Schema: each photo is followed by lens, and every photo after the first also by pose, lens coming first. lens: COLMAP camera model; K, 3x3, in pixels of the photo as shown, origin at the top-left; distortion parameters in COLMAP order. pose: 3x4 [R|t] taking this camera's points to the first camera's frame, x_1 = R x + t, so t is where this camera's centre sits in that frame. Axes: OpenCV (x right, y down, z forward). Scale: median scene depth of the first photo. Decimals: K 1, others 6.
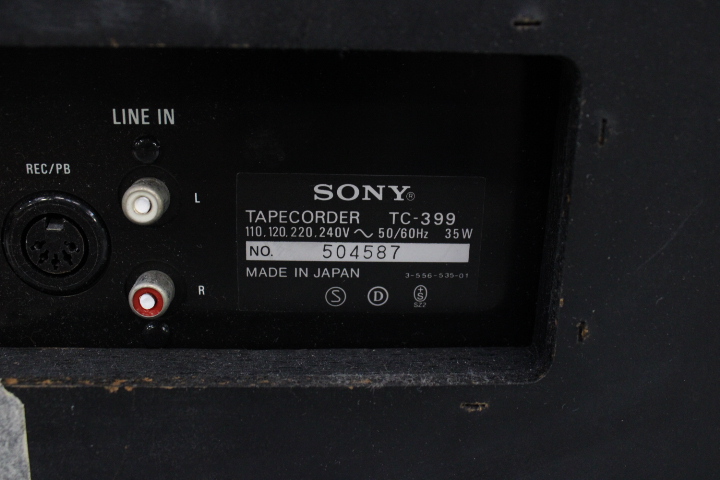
lens RADIAL K [[739.7, 0, 360.0], [0, 739.7, 240.0], [0, 0, 1]] dist [-0.145817, 0.153529]
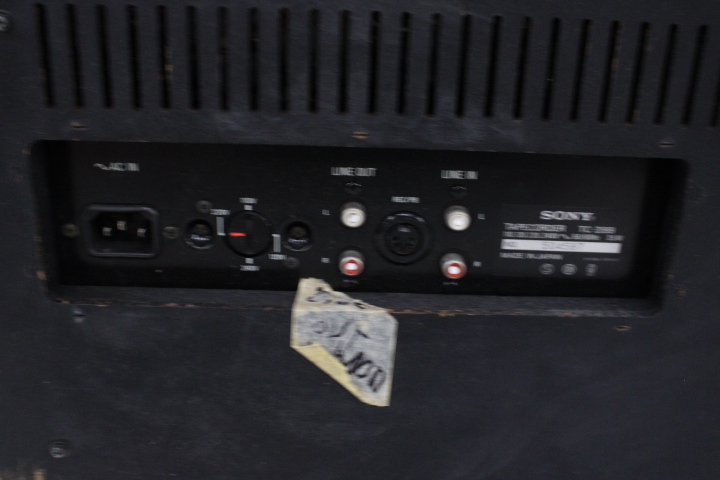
lens RADIAL K [[739.7, 0, 360.0], [0, 739.7, 240.0], [0, 0, 1]] dist [-0.145817, 0.153529]
pose [[0.998472, 0.027439, -0.047966, -0.439242], [-0.023838, 0.996965, 0.074109, -0.129509], [0.049854, -0.072852, 0.996096, -0.915472]]
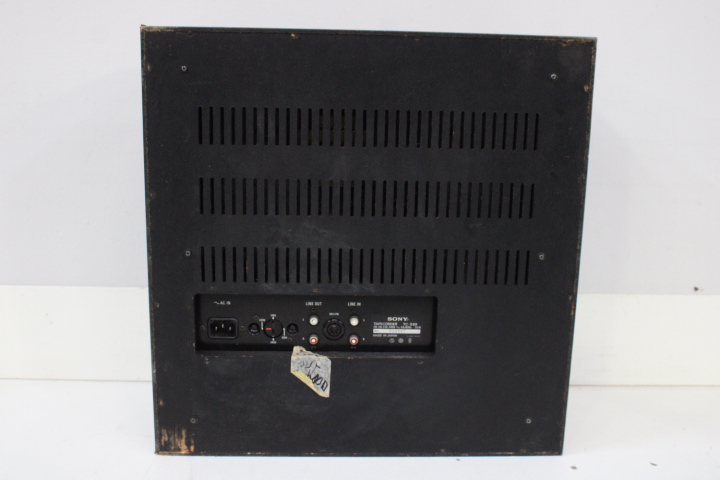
lens RADIAL K [[739.7, 0, 360.0], [0, 739.7, 240.0], [0, 0, 1]] dist [-0.145817, 0.153529]
pose [[0.999551, 0.001589, -0.029928, -0.100966], [-0.004473, 0.995321, -0.096521, -0.112414], [0.029634, 0.096612, 0.994881, -3.912882]]
